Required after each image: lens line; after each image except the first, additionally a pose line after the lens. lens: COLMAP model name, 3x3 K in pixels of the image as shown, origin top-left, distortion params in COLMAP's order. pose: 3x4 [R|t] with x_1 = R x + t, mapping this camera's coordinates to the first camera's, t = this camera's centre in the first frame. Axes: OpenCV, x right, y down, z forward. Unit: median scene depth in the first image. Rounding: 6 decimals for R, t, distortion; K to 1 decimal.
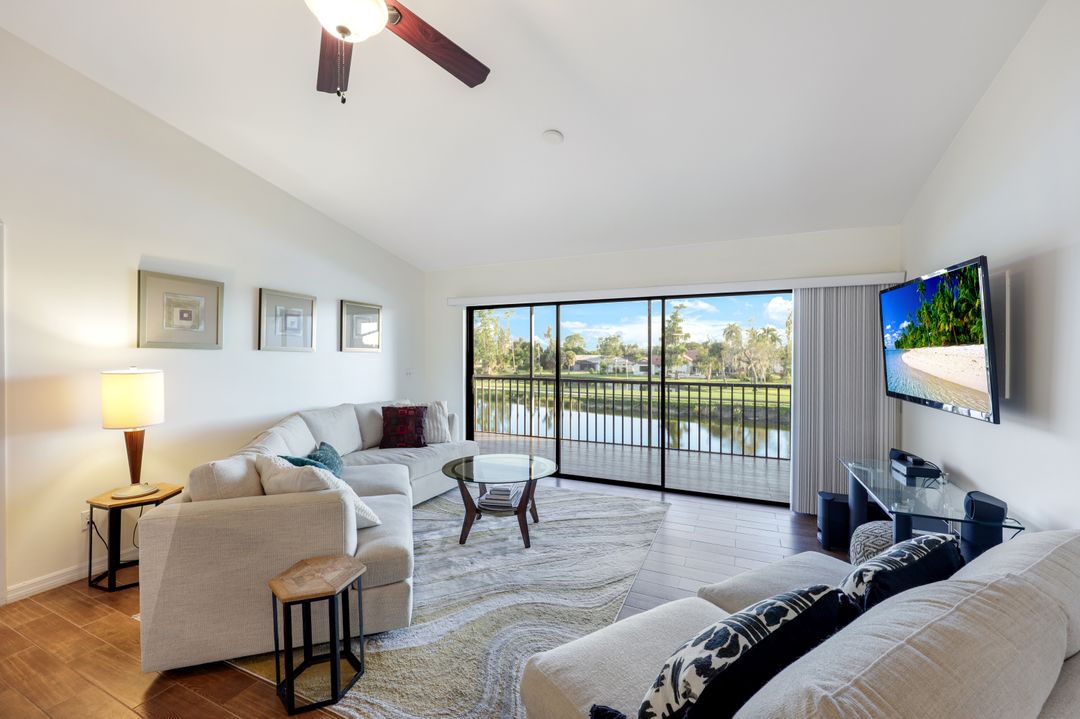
lens RADIAL K [[438.3, 0, 540.0], [0, 438.3, 359.5], [0, 0, 1]] dist [0.002666, 0.000183]
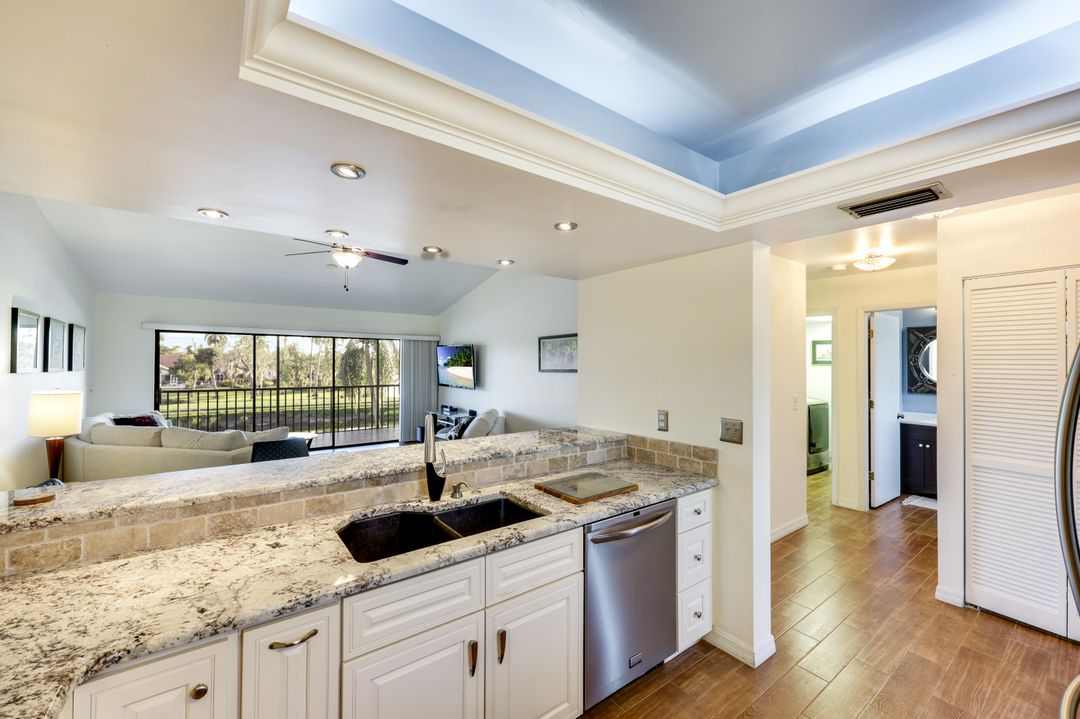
lens RADIAL K [[422.2, 0, 540.0], [0, 422.2, 359.5], [0, 0, 1]] dist [-0.000340, -0.000001]
pose [[0.474926, 0.003550, 0.880019, -0.948204], [0.008620, 0.999925, -0.008685, -0.033569], [-0.879984, 0.011711, 0.474860, -0.594551]]
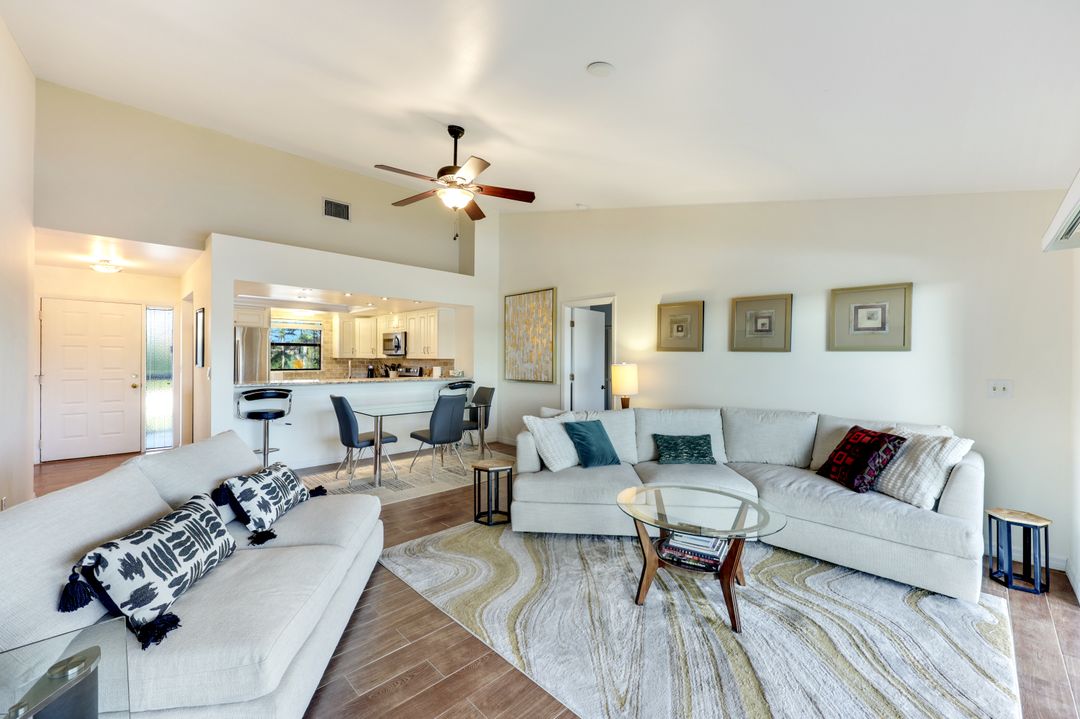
lens RADIAL K [[438.3, 0, 540.0], [0, 438.3, 359.5], [0, 0, 1]] dist [0.002666, 0.000183]
pose [[-0.349626, 0.002615, -0.936886, 0.618290], [-0.012115, 0.999900, 0.007313, -0.002560], [0.936811, 0.013907, -0.349560, 0.913215]]
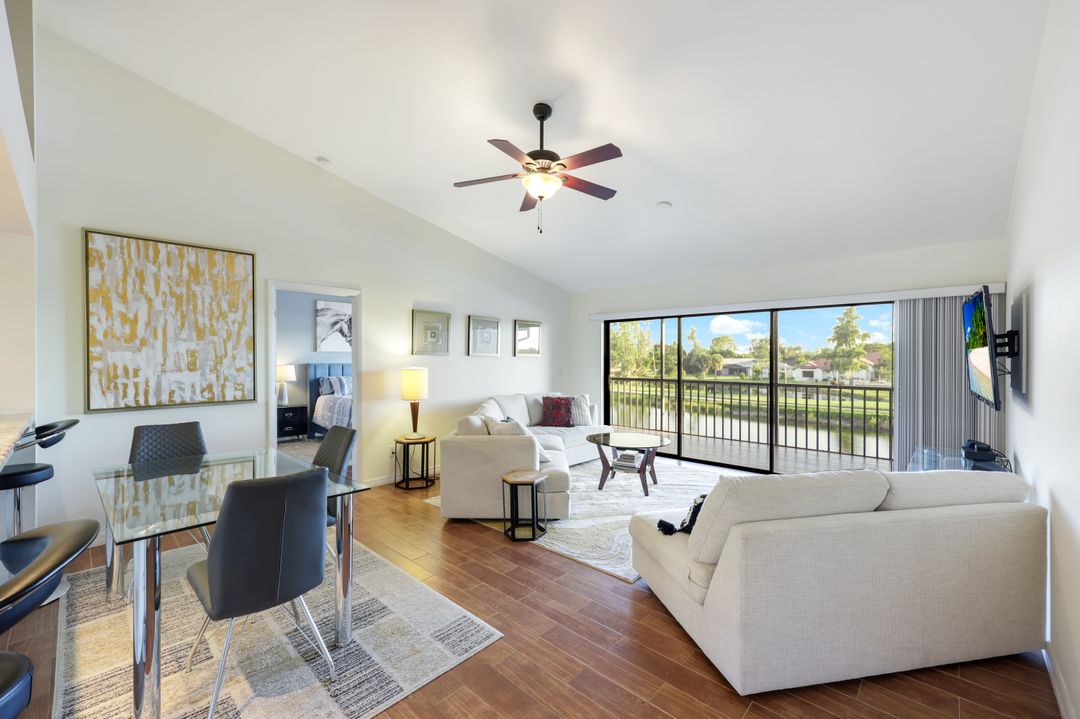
lens RADIAL K [[442.3, 0, 540.0], [0, 442.3, 359.5], [0, 0, 1]] dist [0.010313, 0.000062]
pose [[0.951247, 0.000770, -0.308429, 0.070330], [-0.003151, 0.999969, -0.007222, 0.002111], [0.308414, 0.007842, 0.951220, -0.381332]]
